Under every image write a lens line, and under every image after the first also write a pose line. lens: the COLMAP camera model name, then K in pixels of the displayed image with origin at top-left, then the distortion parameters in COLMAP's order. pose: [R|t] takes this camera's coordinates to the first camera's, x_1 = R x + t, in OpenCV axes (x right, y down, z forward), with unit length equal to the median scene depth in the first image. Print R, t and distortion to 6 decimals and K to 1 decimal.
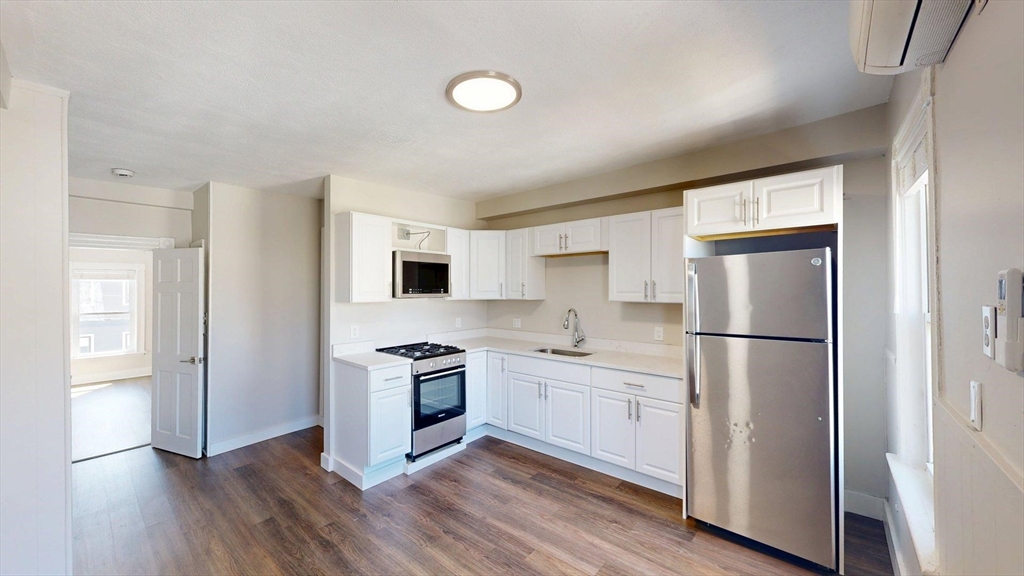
lens RADIAL K [[378.3, 0, 508.7], [0, 378.3, 282.4], [0, 0, 1]] dist [0.004231, -0.000613]
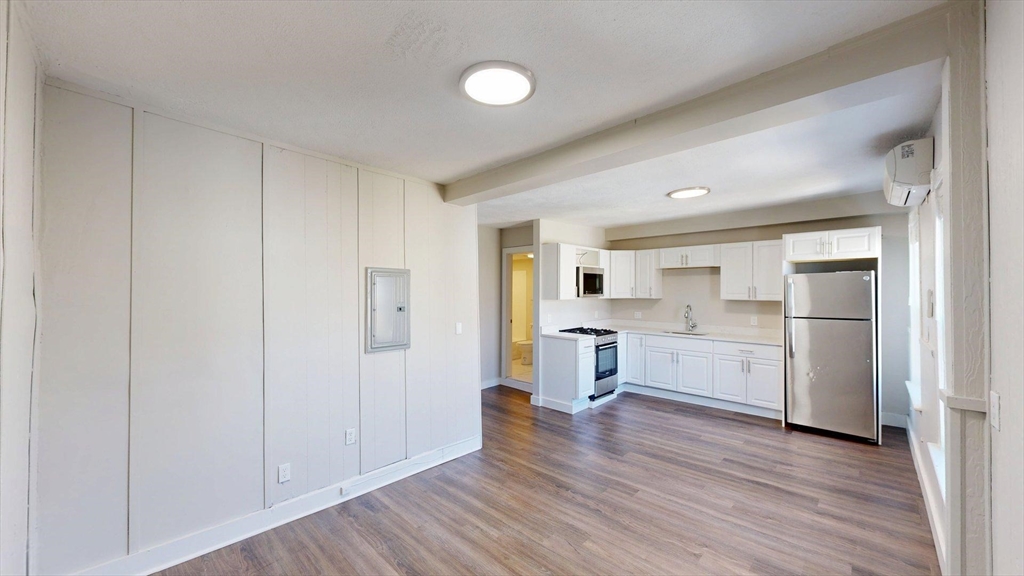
lens RADIAL K [[378.3, 0, 509.5], [0, 378.3, 283.2], [0, 0, 1]] dist [0.004231, -0.000613]
pose [[0.998454, 0.000646, -0.055572, -0.510701], [-0.000482, 0.999995, 0.002964, -0.021192], [0.055574, -0.002932, 0.998450, -0.586534]]
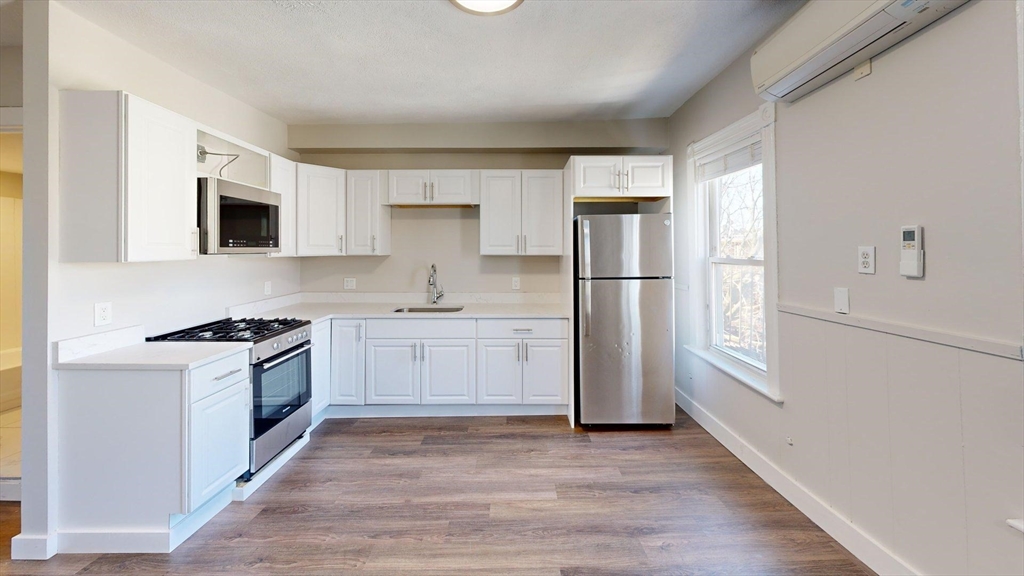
lens RADIAL K [[361.6, 0, 522.6], [0, 361.6, 283.2], [0, 0, 1]] dist [-0.009089, -0.000135]
pose [[0.759507, -0.062228, 0.647516, -0.287136], [-0.013351, 0.993713, 0.111158, 0.015778], [-0.650363, -0.093071, 0.753901, 0.185740]]
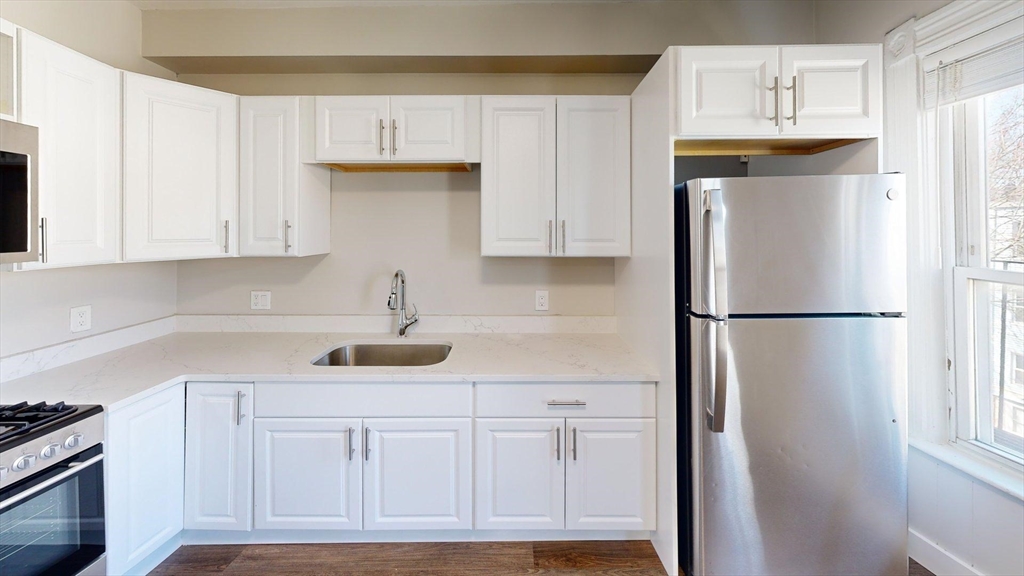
lens RADIAL K [[378.3, 0, 522.8], [0, 378.3, 265.9], [0, 0, 1]] dist [0.004231, -0.000613]
pose [[0.779403, -0.044135, 0.624967, -0.038940], [-0.020264, 0.995218, 0.095553, 0.011668], [-0.626195, -0.087139, 0.774781, 0.529397]]
